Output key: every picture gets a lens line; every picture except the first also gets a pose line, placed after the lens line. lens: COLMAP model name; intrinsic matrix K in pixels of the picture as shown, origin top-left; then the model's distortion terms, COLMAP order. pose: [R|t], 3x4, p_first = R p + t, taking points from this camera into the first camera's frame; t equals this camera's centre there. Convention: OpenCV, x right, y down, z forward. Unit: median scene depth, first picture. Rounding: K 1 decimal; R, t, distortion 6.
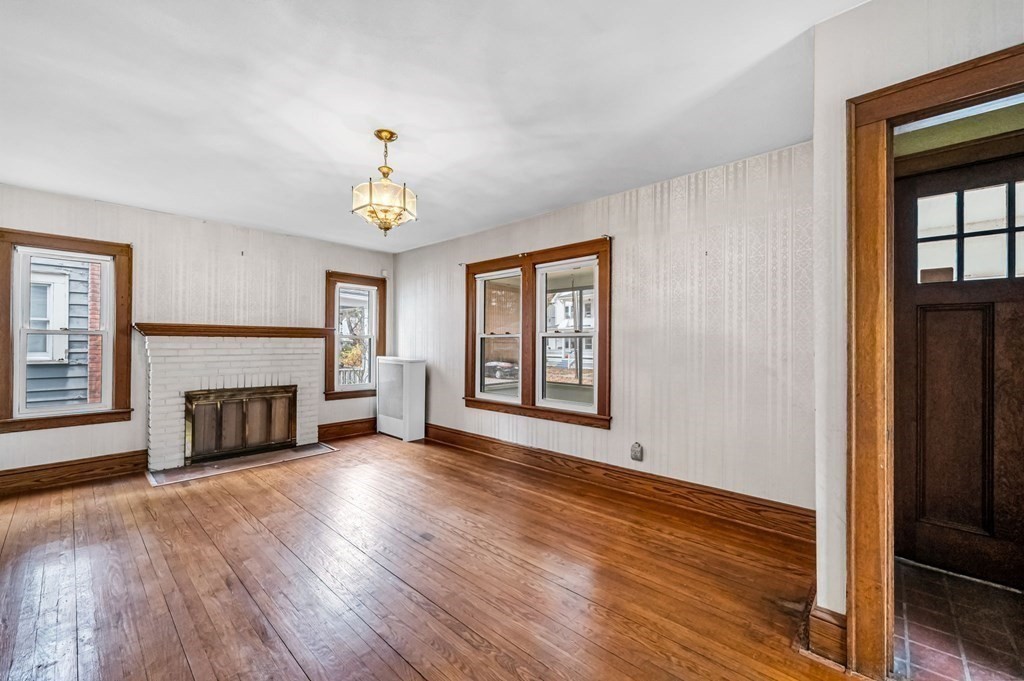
lens RADIAL K [[403.6, 0, 509.5], [0, 403.6, 343.2], [0, 0, 1]] dist [-0.000981, -0.000047]
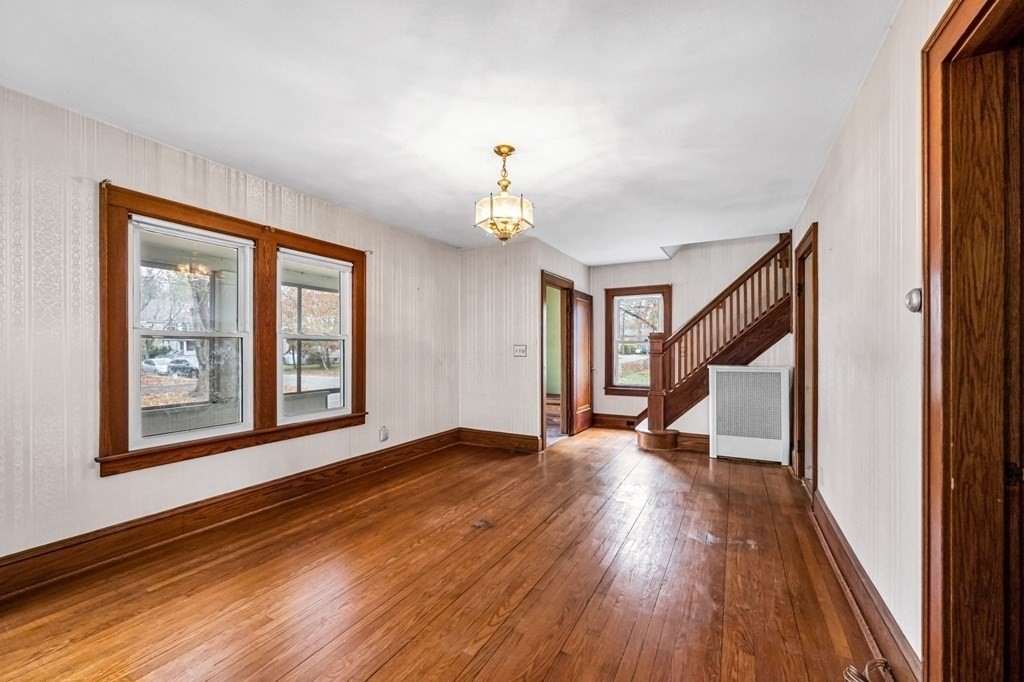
lens RADIAL K [[408.2, 0, 515.6], [0, 408.2, 348.9], [0, 0, 1]] dist [-0.000437, 0.000011]
pose [[-0.246579, -0.002906, 0.969118, -0.828527], [-0.001805, 0.999995, 0.002540, 0.002223], [-0.969121, -0.001123, -0.246583, 0.754384]]
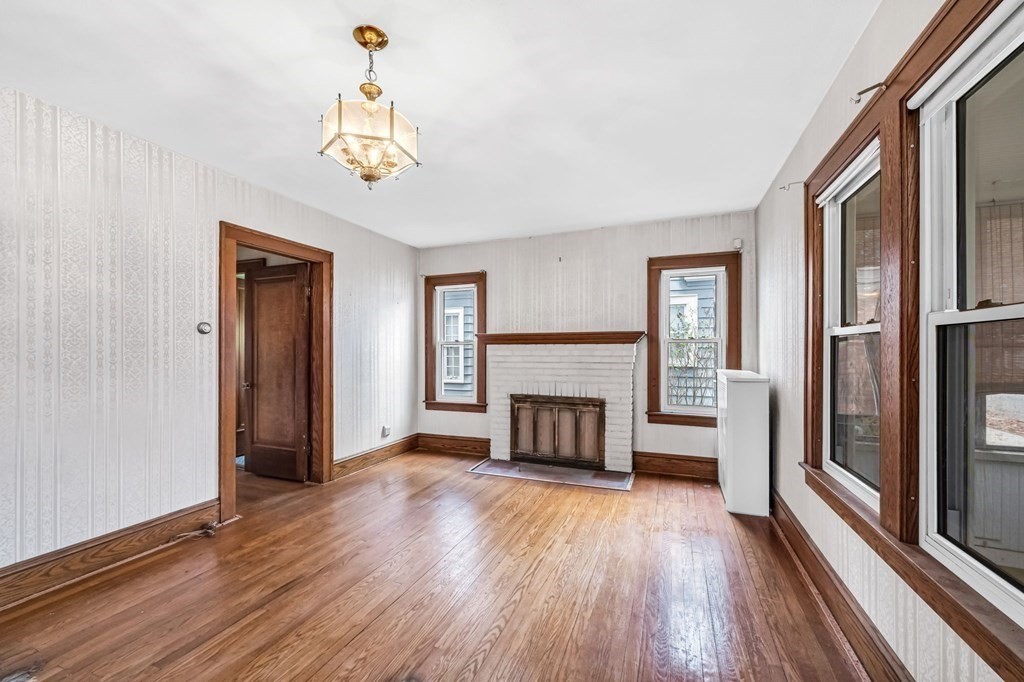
lens RADIAL K [[408.2, 0, 515.6], [0, 408.2, 348.9], [0, 0, 1]] dist [-0.000437, 0.000011]
pose [[0.363738, -0.007149, -0.931474, 0.250320], [0.003908, 0.999973, -0.006149, 0.001927], [0.931493, -0.001404, 0.363756, 0.596990]]
